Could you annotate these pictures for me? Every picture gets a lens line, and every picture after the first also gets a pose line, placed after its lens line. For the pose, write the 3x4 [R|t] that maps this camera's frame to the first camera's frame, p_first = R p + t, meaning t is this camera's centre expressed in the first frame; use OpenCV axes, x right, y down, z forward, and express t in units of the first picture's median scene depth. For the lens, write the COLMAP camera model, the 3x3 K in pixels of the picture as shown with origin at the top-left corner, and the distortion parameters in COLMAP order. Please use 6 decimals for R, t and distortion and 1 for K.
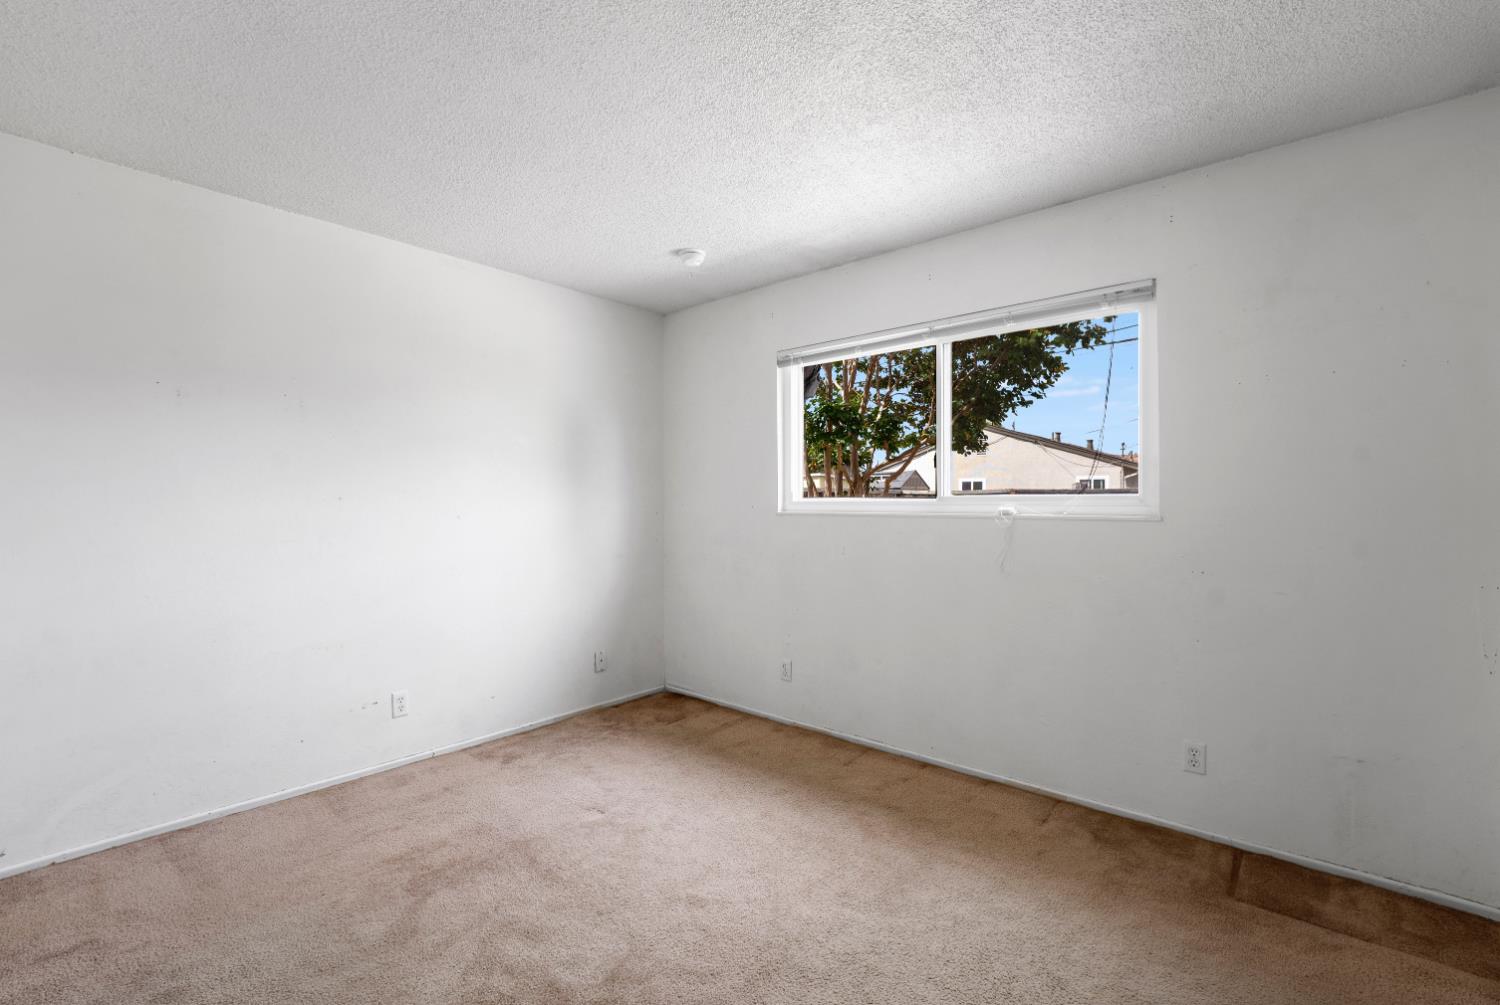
lens RADIAL K [[667.7, 0, 744.3], [0, 667.7, 496.0], [0, 0, 1]] dist [-0.016361, 0.000195]
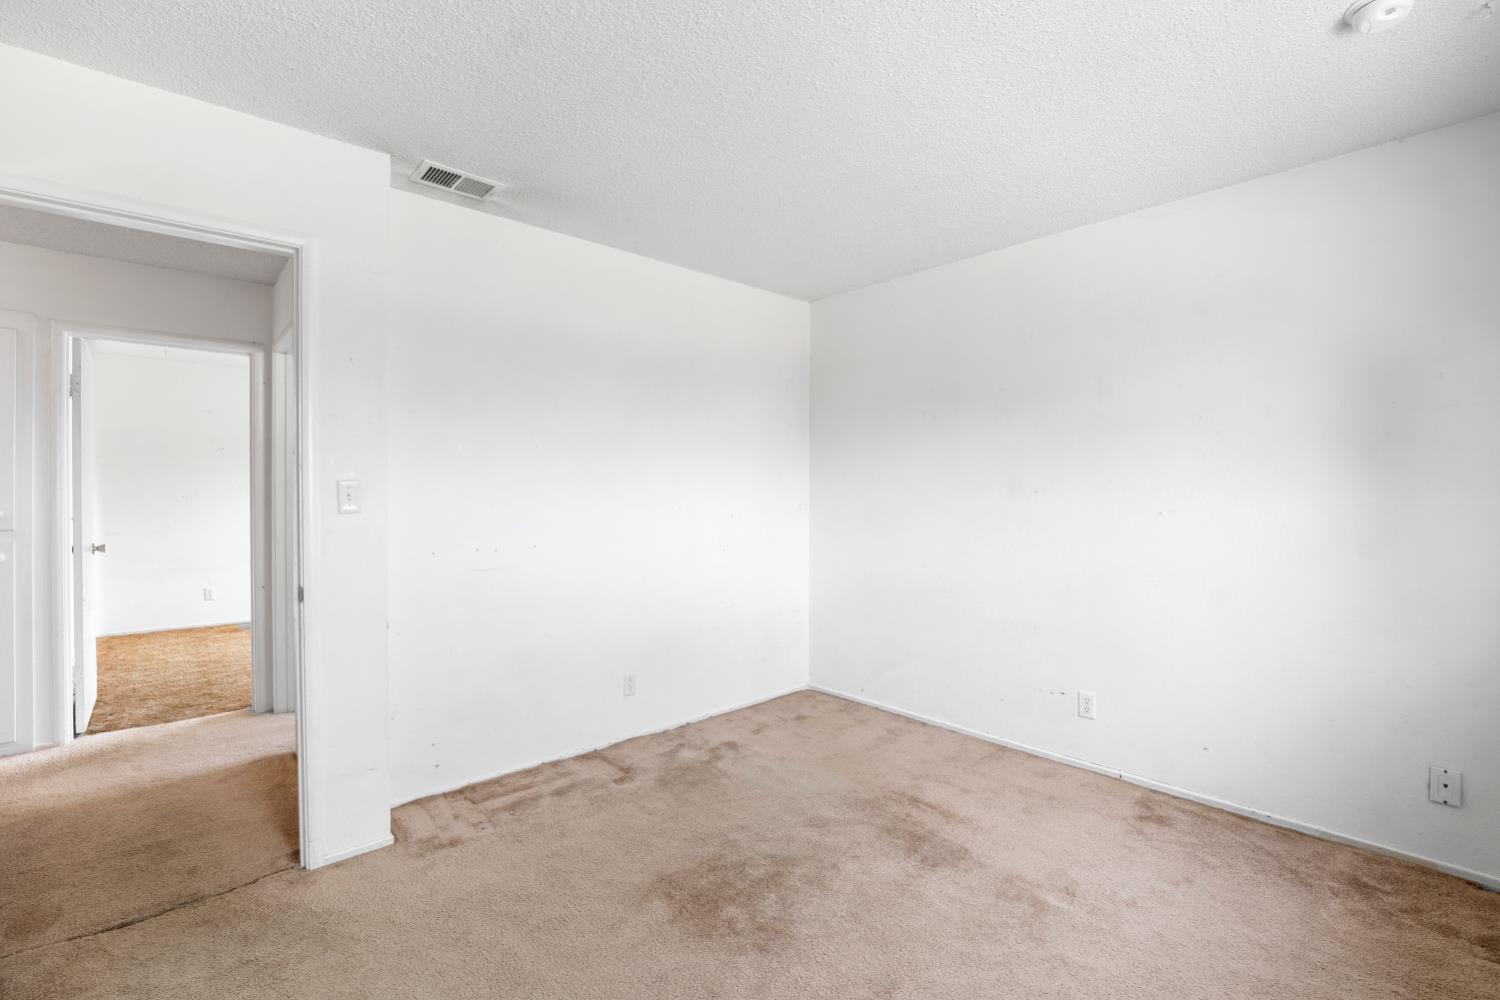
lens RADIAL K [[667.7, 0, 744.3], [0, 667.7, 493.5], [0, 0, 1]] dist [-0.016361, 0.000195]
pose [[-0.127595, -0.000772, -0.991826, 0.481485], [0.003863, 0.999992, -0.001275, 0.005085], [0.991819, -0.003994, -0.127591, 0.604615]]
